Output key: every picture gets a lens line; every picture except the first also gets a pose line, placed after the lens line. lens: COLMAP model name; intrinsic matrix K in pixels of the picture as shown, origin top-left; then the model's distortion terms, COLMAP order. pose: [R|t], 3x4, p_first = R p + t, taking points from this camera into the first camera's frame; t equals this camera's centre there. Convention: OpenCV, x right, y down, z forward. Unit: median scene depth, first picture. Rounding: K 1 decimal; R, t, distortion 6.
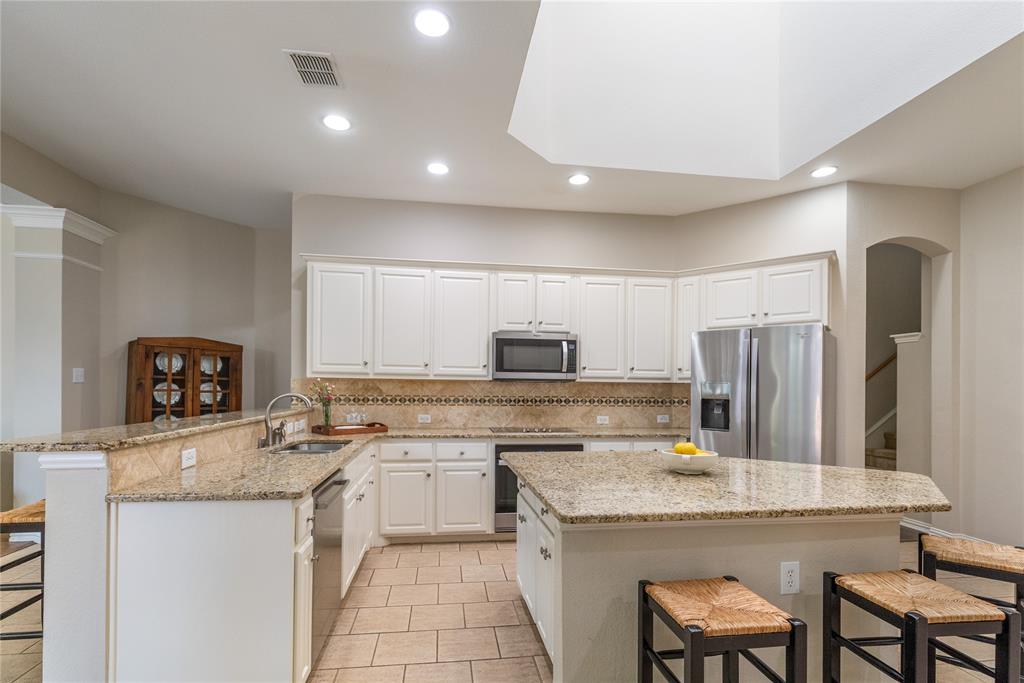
lens RADIAL K [[472.6, 0, 507.6], [0, 472.6, 379.6], [0, 0, 1]] dist [-0.001666, 0.001129]
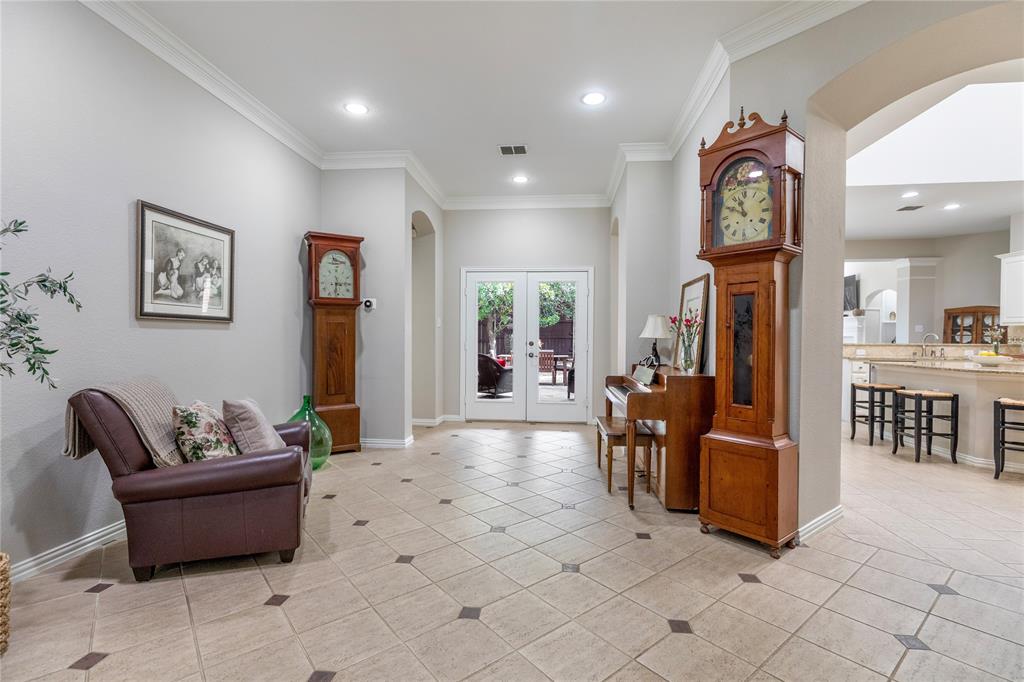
lens RADIAL K [[472.6, 0, 507.7], [0, 472.6, 344.6], [0, 0, 1]] dist [-0.001666, 0.001129]
pose [[-0.244540, 0.002783, -0.969635, 1.566015], [0.010272, 0.999947, 0.000280, 0.041376], [0.969585, -0.009892, -0.244556, -0.310195]]
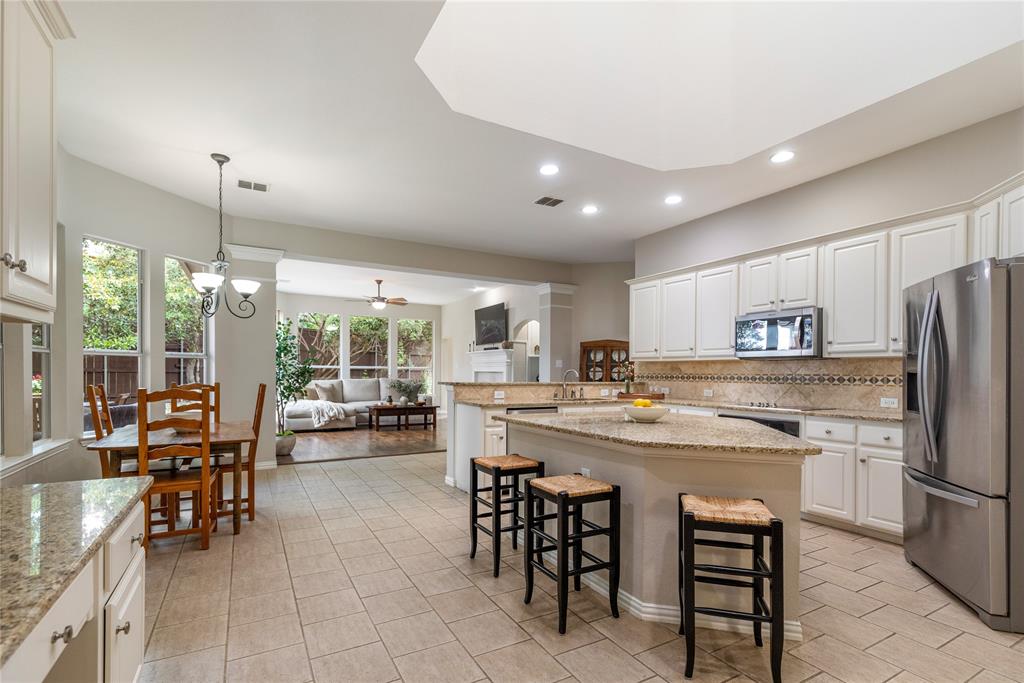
lens RADIAL K [[472.6, 0, 508.0], [0, 472.6, 377.3], [0, 0, 1]] dist [-0.001666, 0.001129]
pose [[0.358027, 0.002224, -0.933709, 0.782213], [0.012726, 0.999893, 0.007262, 0.027313], [0.933625, -0.014482, 0.357960, 0.079484]]
